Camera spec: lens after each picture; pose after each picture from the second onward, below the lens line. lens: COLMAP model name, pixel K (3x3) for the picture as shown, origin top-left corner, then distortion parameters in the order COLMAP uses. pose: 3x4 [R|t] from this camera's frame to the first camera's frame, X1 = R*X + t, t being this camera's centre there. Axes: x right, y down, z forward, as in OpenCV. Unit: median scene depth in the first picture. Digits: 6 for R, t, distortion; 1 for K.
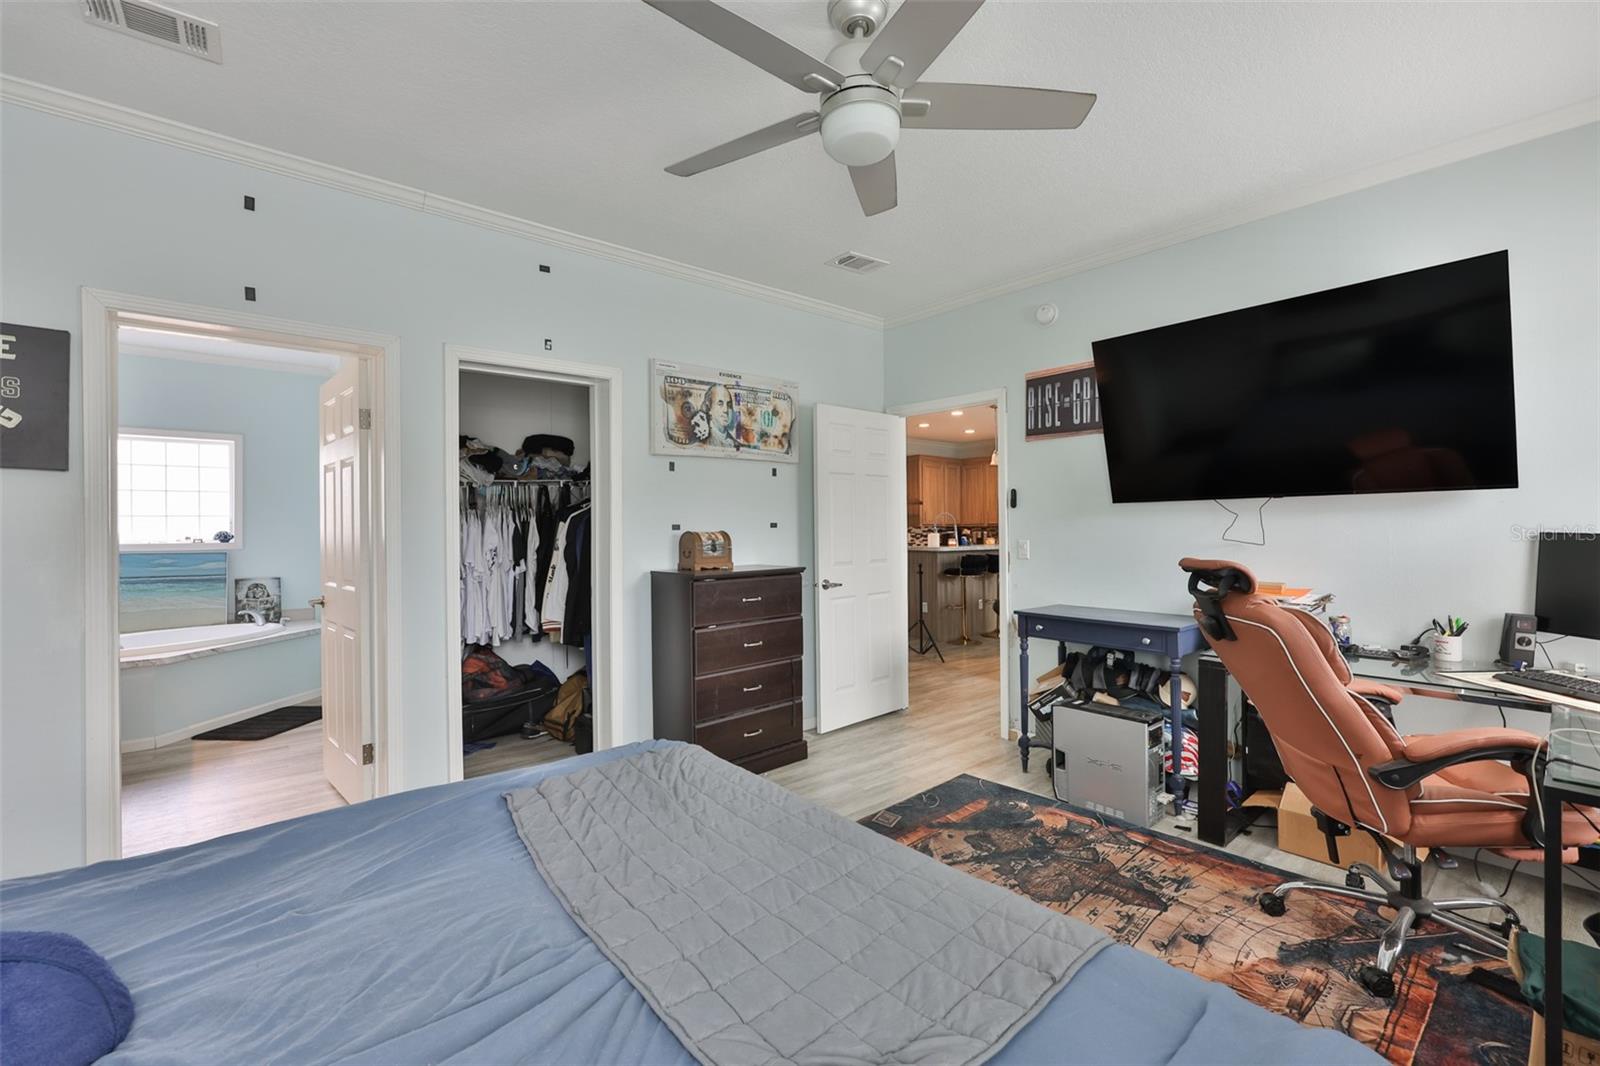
lens RADIAL K [[696.2, 0, 804.6], [0, 696.2, 529.3], [0, 0, 1]] dist [-0.001867, -0.000693]
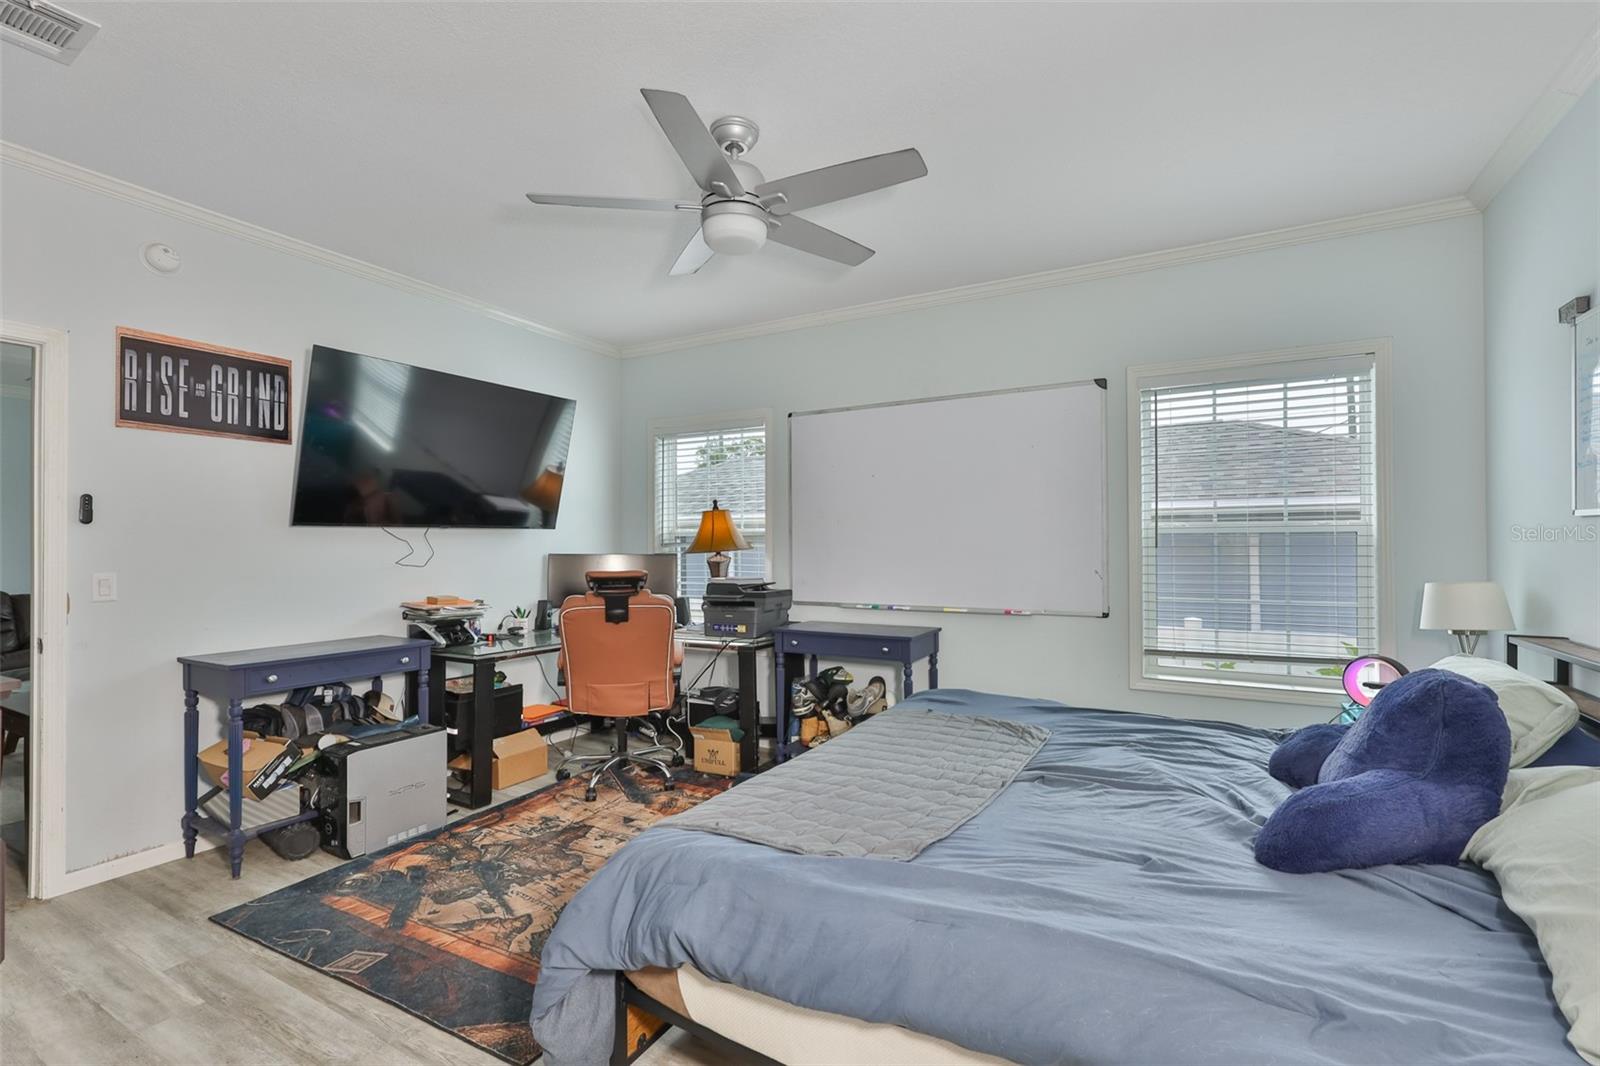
lens RADIAL K [[696.2, 0, 804.6], [0, 696.2, 529.3], [0, 0, 1]] dist [-0.001867, -0.000693]
pose [[-0.336707, 0.020890, 0.941378, -0.764952], [0.000980, 0.999761, -0.021835, -0.015861], [-0.941609, -0.006429, -0.336647, 0.853575]]
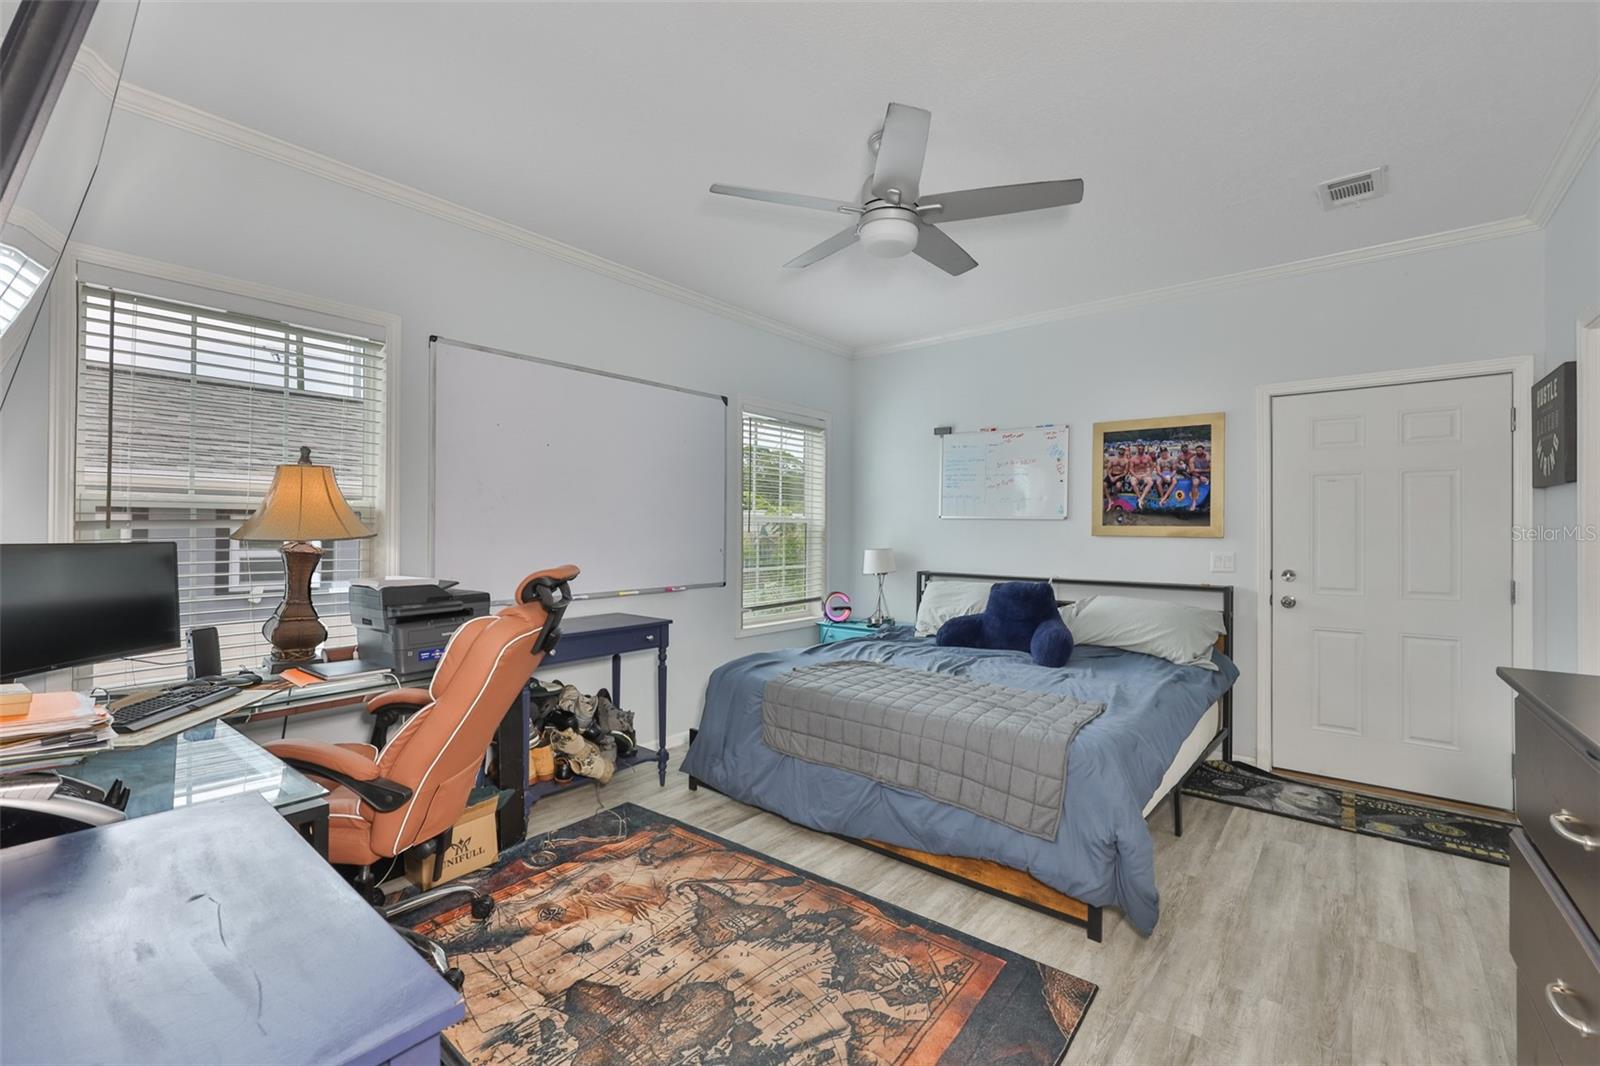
lens RADIAL K [[696.2, 0, 804.6], [0, 696.2, 529.3], [0, 0, 1]] dist [-0.001867, -0.000693]
pose [[-0.984750, -0.004615, -0.173916, 0.313536], [-0.004391, 0.999989, -0.001669, -0.011337], [0.173922, -0.000880, -0.984759, 1.512314]]
